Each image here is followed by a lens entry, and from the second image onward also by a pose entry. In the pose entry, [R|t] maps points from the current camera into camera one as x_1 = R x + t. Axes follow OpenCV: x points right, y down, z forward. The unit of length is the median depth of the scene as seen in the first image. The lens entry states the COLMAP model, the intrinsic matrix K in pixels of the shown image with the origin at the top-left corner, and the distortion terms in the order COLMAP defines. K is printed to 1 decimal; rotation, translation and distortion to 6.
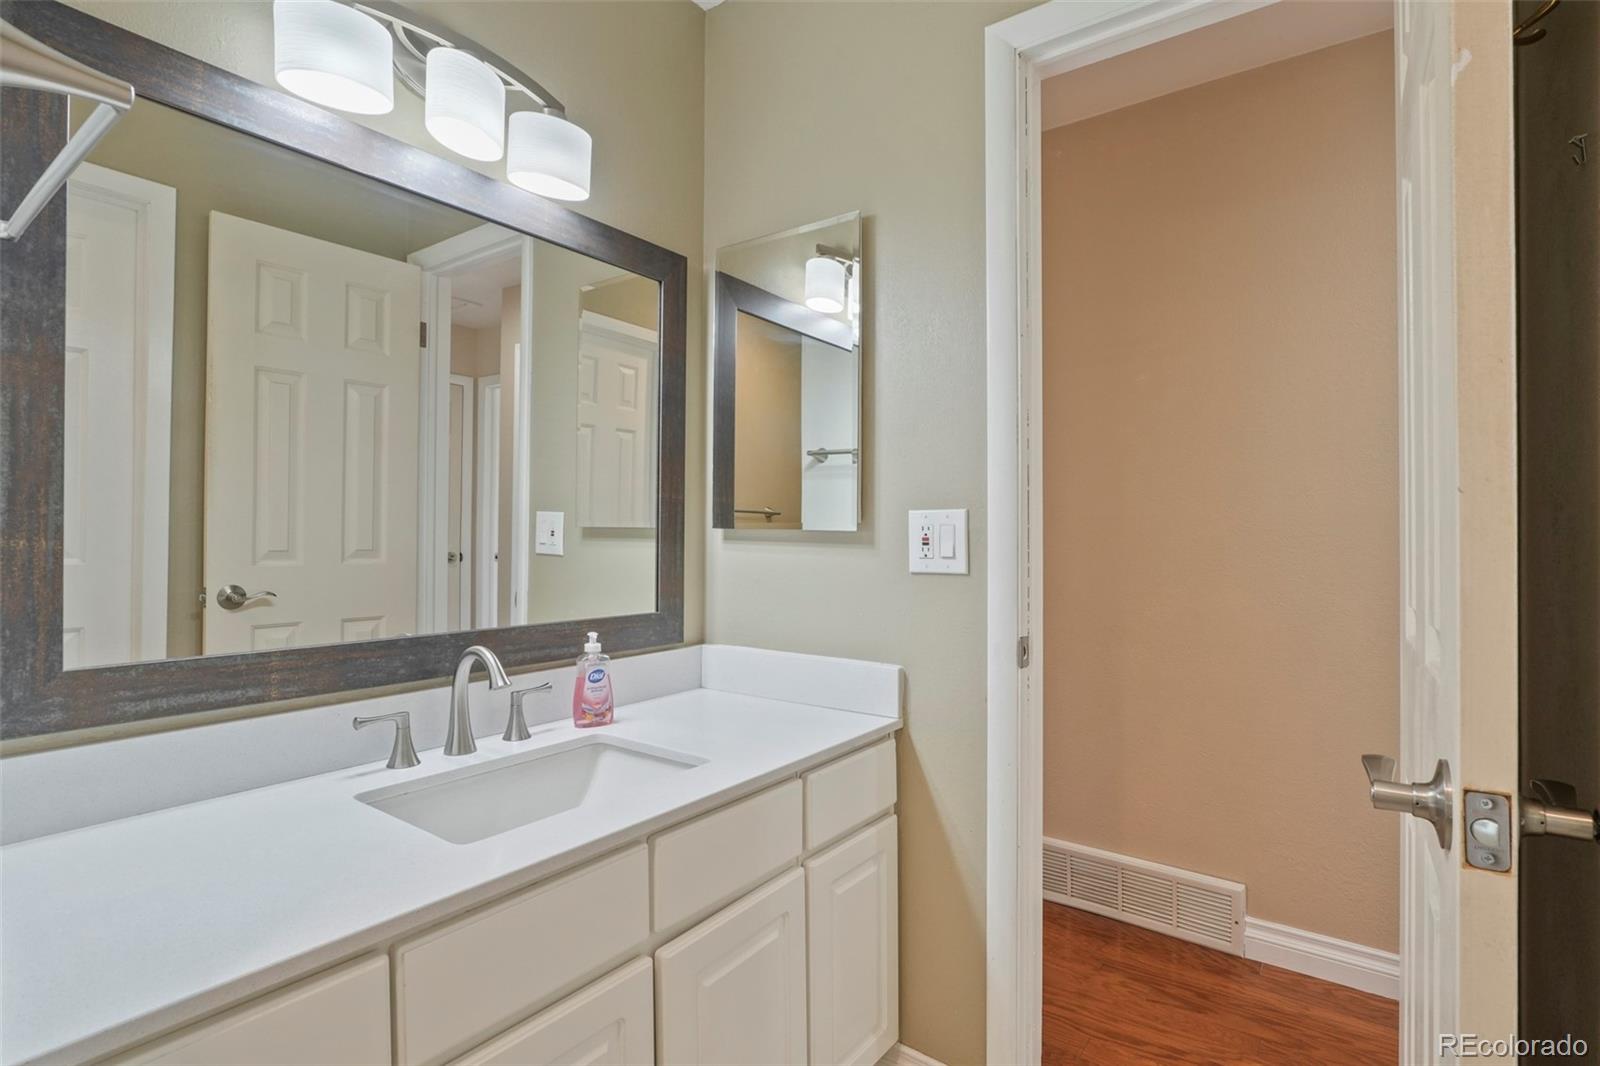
lens RADIAL K [[772.0, 0, 802.9], [0, 772.0, 528.6], [0, 0, 1]] dist [-0.030667, 0.000840]
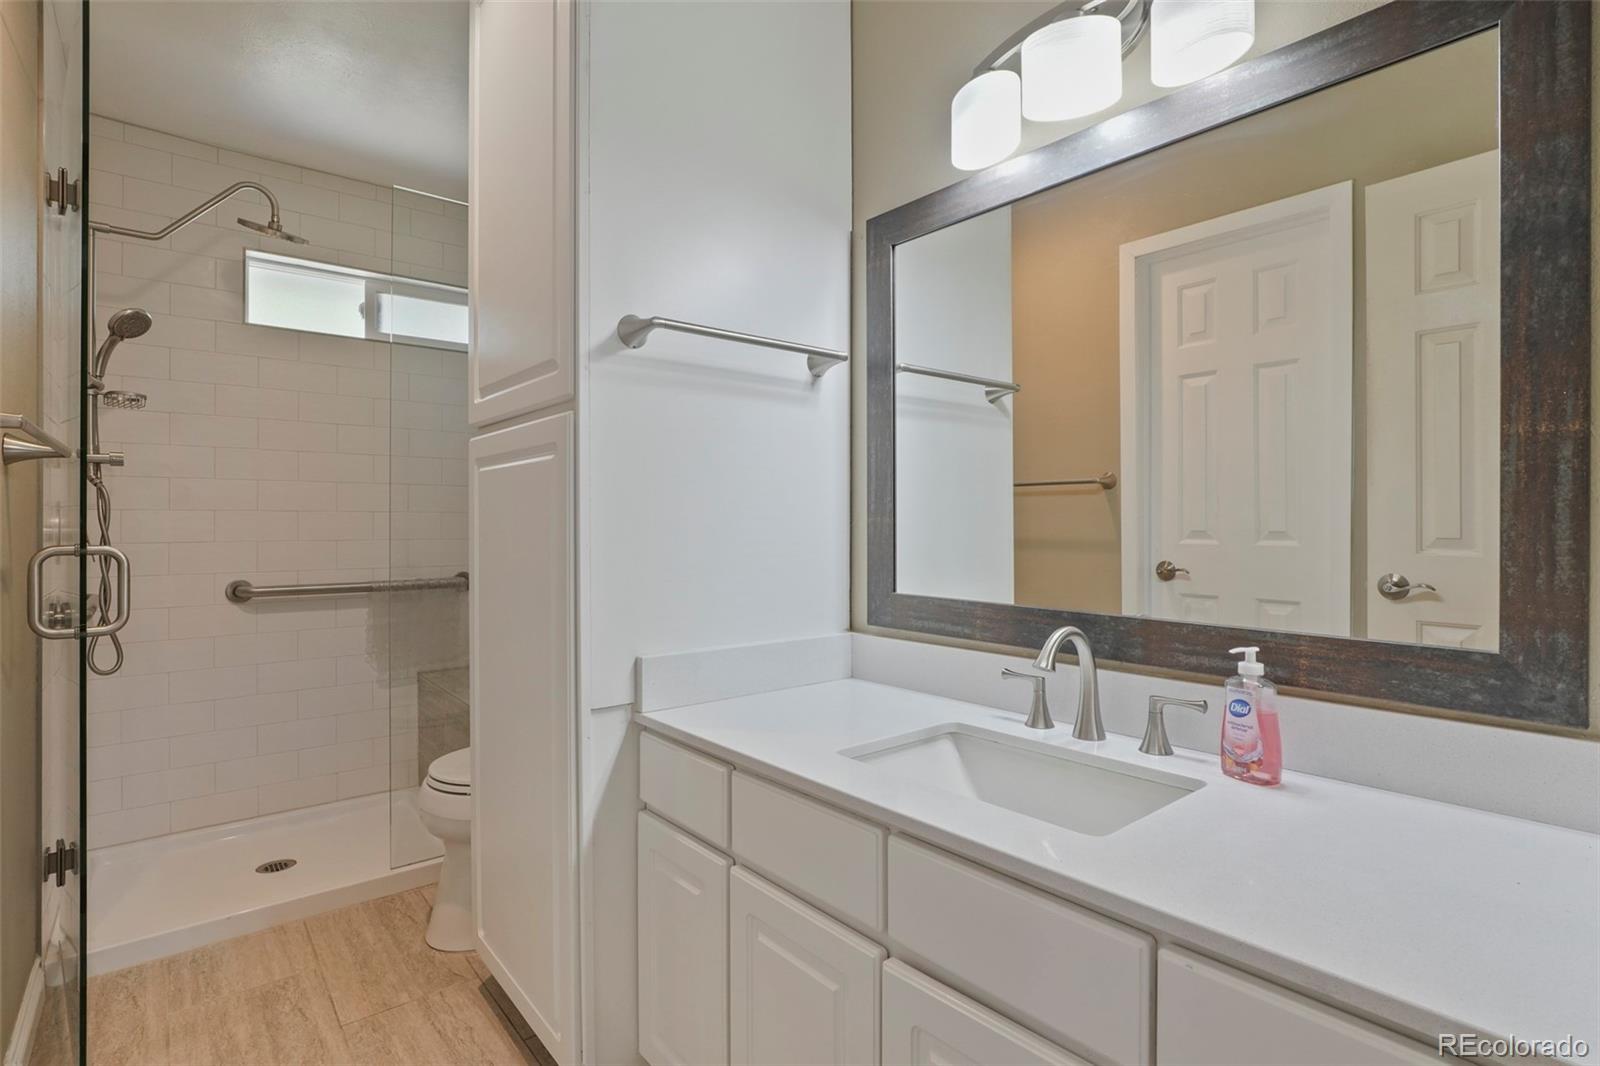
lens RADIAL K [[772.0, 0, 802.7], [0, 772.0, 531.7], [0, 0, 1]] dist [-0.030667, 0.000840]
pose [[-0.242637, 0.007549, -0.970088, 0.516763], [0.009092, 0.999944, 0.005507, 0.021993], [0.970075, -0.007484, -0.242692, 0.795740]]
